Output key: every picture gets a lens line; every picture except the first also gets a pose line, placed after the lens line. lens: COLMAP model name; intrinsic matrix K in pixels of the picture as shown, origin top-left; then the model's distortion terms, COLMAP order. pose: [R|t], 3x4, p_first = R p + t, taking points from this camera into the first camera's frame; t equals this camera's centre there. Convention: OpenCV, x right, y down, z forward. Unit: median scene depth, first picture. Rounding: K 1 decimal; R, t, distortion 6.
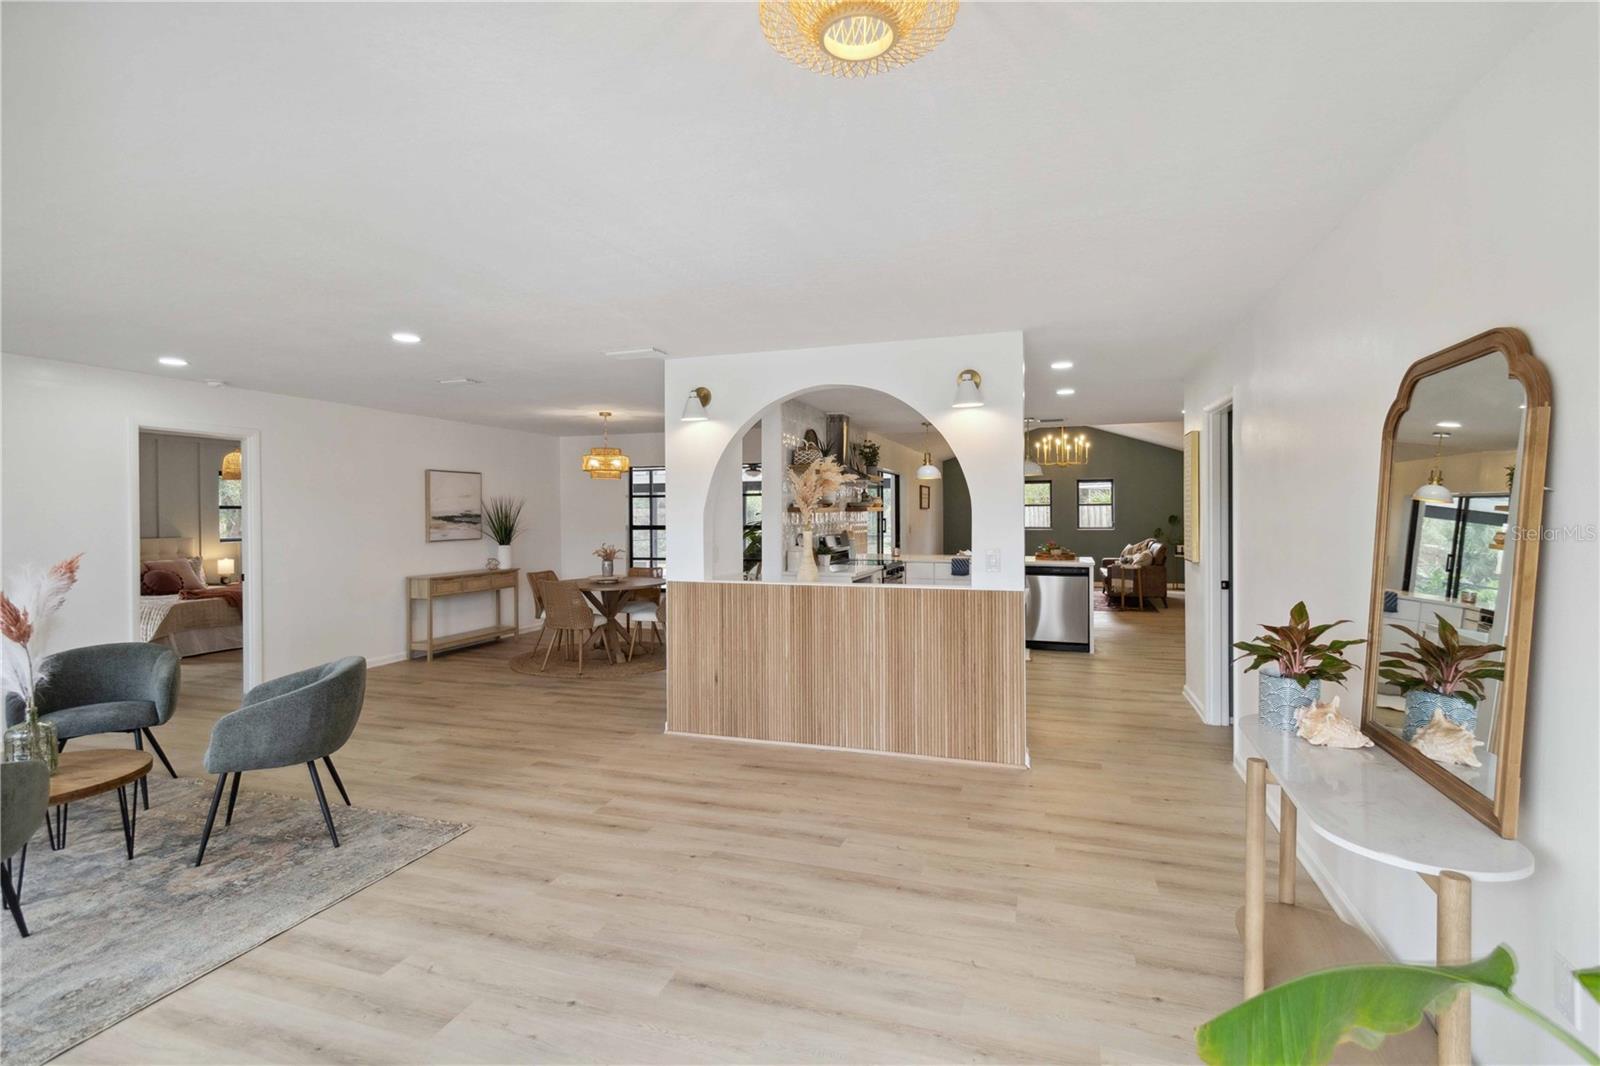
lens RADIAL K [[745.2, 0, 796.2], [0, 745.2, 519.5], [0, 0, 1]] dist [0.001366, 0.000225]
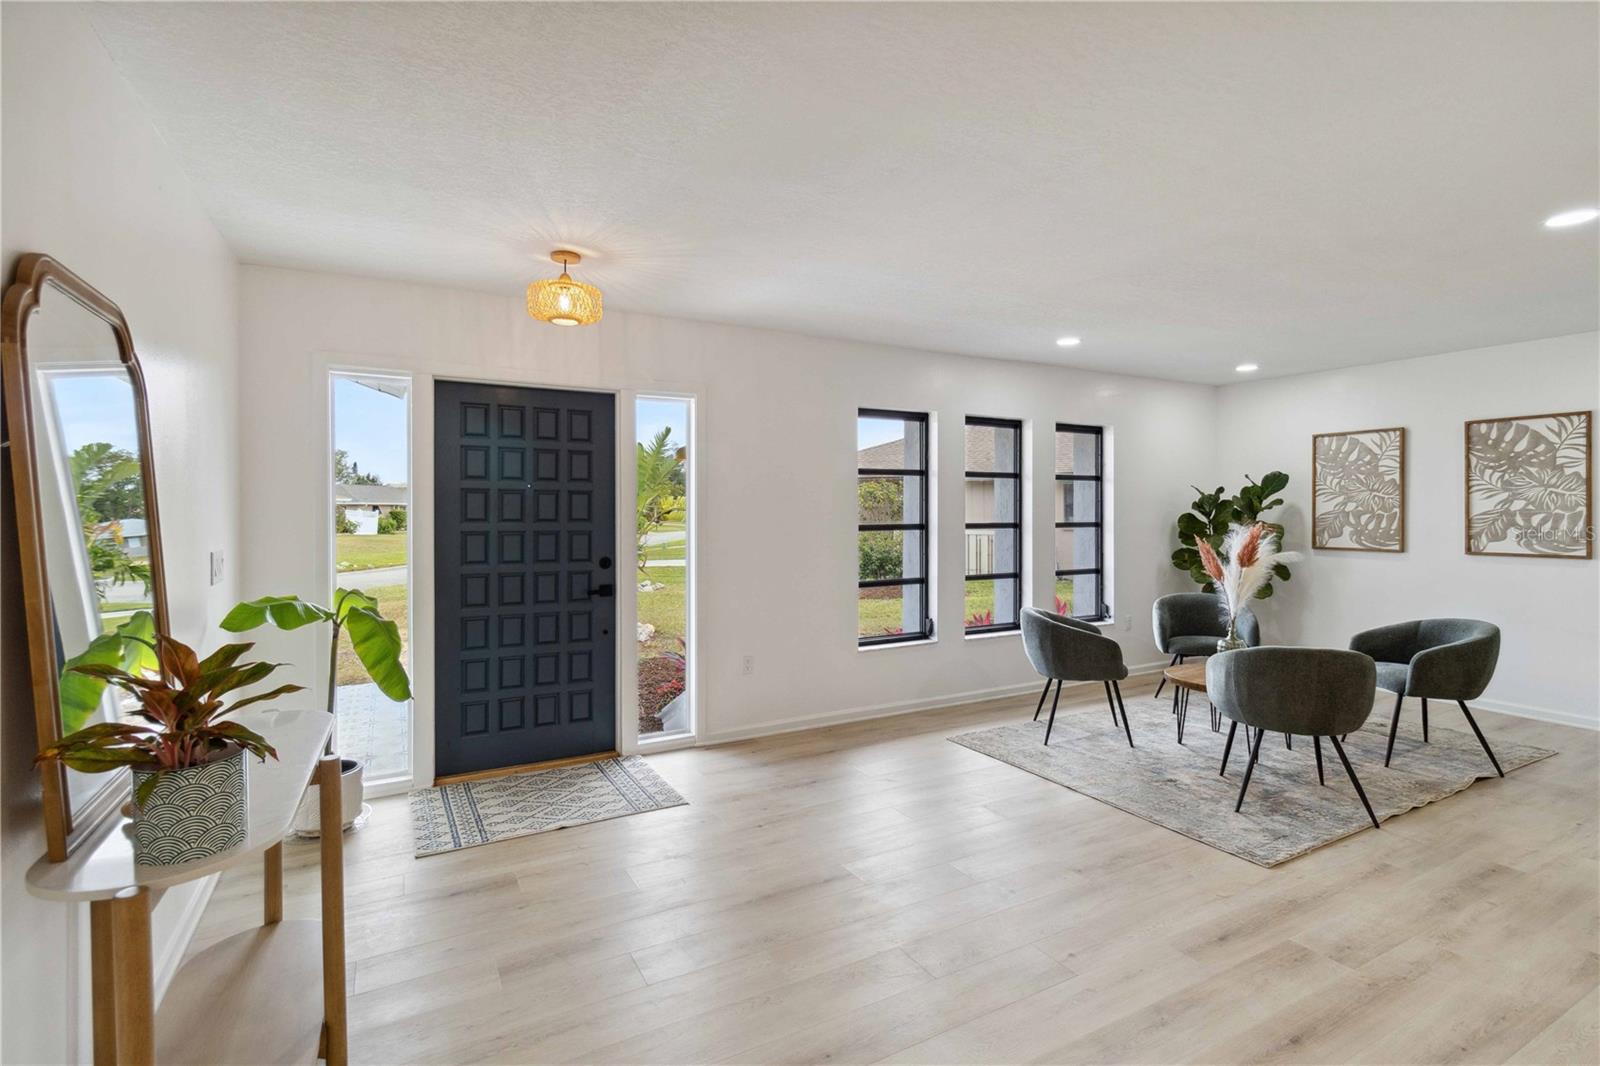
lens RADIAL K [[745.7, 0, 797.7], [0, 745.7, 506.1], [0, 0, 1]] dist [-0.002242, 0.000041]
pose [[-0.672861, 0.002054, -0.739766, 0.233902], [-0.003508, 0.999976, 0.005967, 0.004872], [0.739760, 0.006610, -0.672838, 0.523136]]
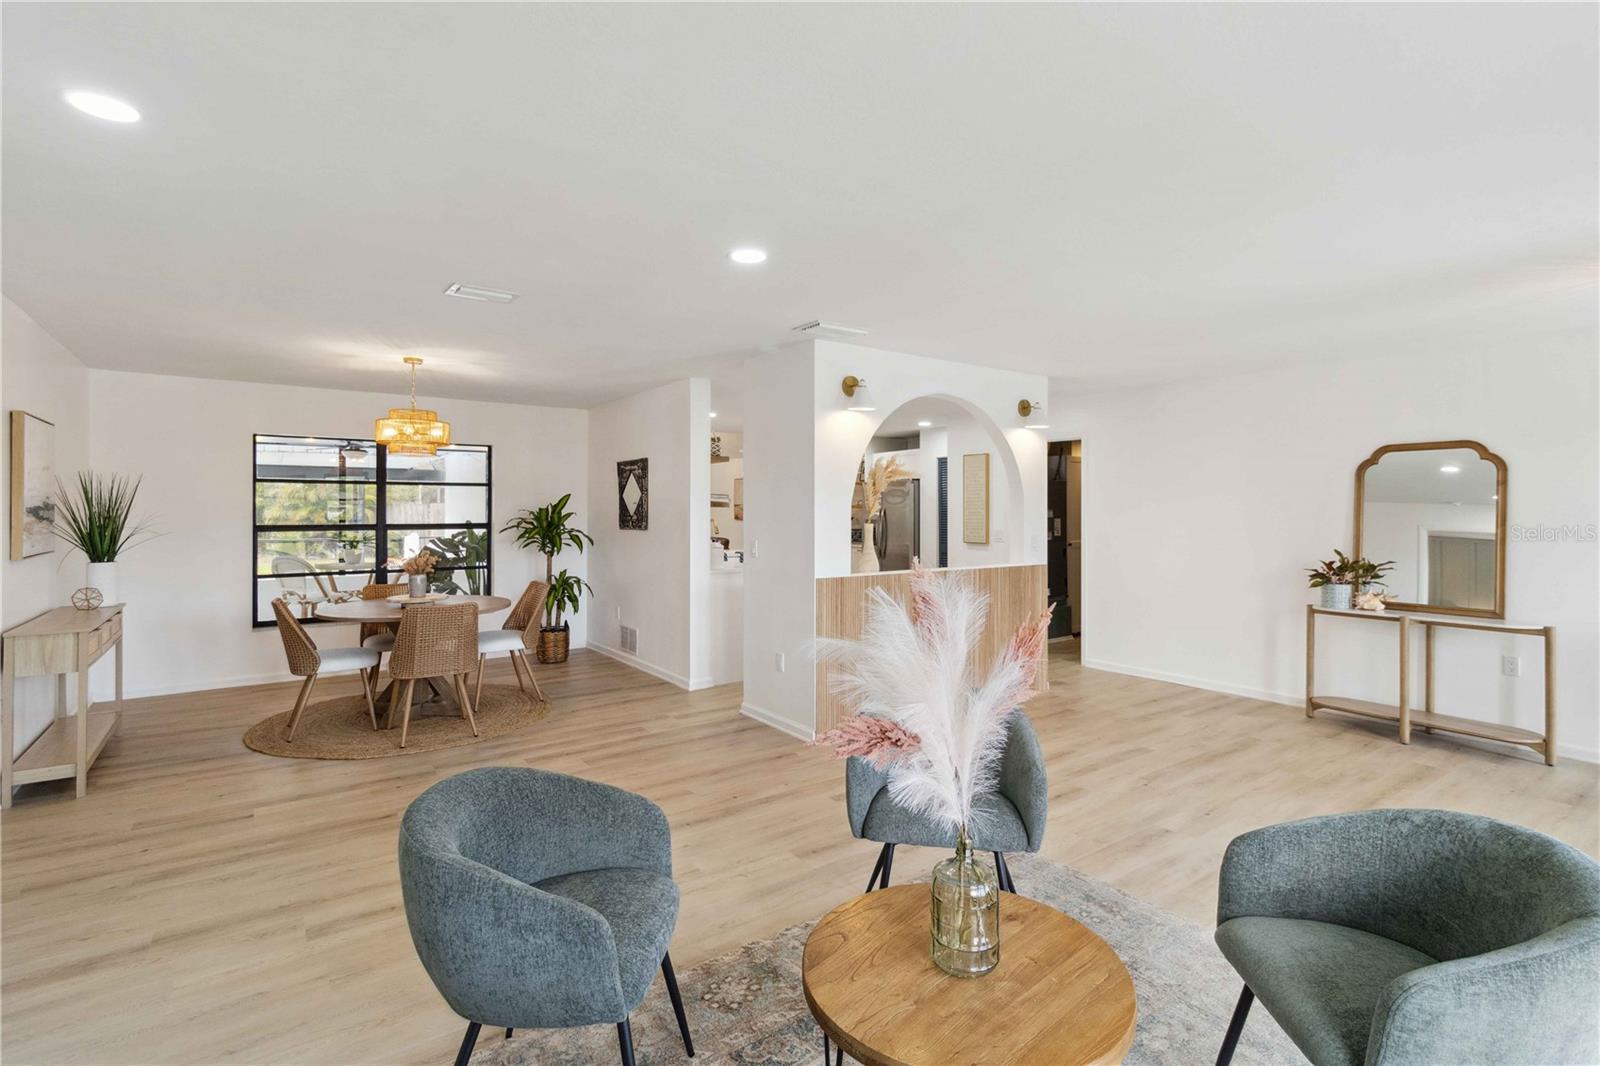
lens RADIAL K [[758.5, 0, 793.6], [0, 758.5, 508.3], [0, 0, 1]] dist [-0.001864, -0.000368]
pose [[0.587419, 0.008124, 0.809242, -0.605984], [0.004853, 0.999896, -0.013561, 0.004763], [-0.809268, 0.011893, 0.587319, 0.297730]]
